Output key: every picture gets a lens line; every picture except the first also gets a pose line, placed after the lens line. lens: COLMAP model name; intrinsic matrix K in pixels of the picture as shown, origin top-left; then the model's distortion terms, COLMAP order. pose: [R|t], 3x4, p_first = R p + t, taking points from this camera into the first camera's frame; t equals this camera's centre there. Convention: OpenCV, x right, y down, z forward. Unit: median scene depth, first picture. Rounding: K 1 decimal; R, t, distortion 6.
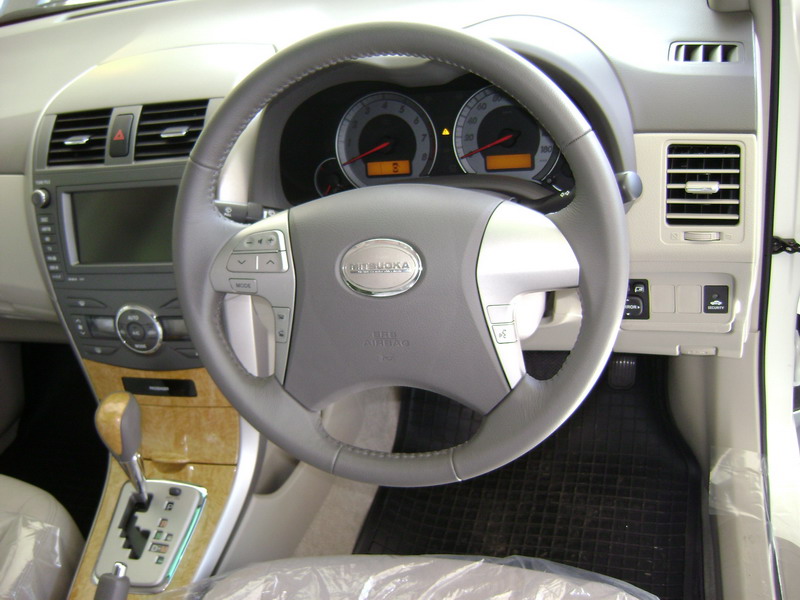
lens RADIAL K [[789.5, 0, 400.0], [0, 789.5, 300.0], [0, 0, 1]] dist [-0.129701, 0.000048]
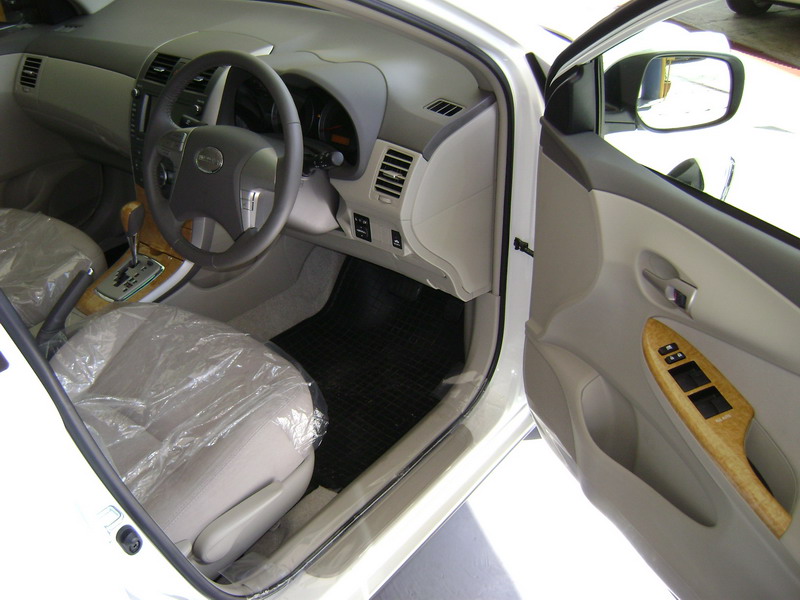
lens RADIAL K [[789.5, 0, 400.0], [0, 789.5, 300.0], [0, 0, 1]] dist [-0.129701, 0.000048]
pose [[0.903803, 0.334715, -0.266658, 0.815274], [-0.326298, 0.942153, 0.076665, -0.009278], [0.276894, 0.017720, 0.960737, -0.658972]]
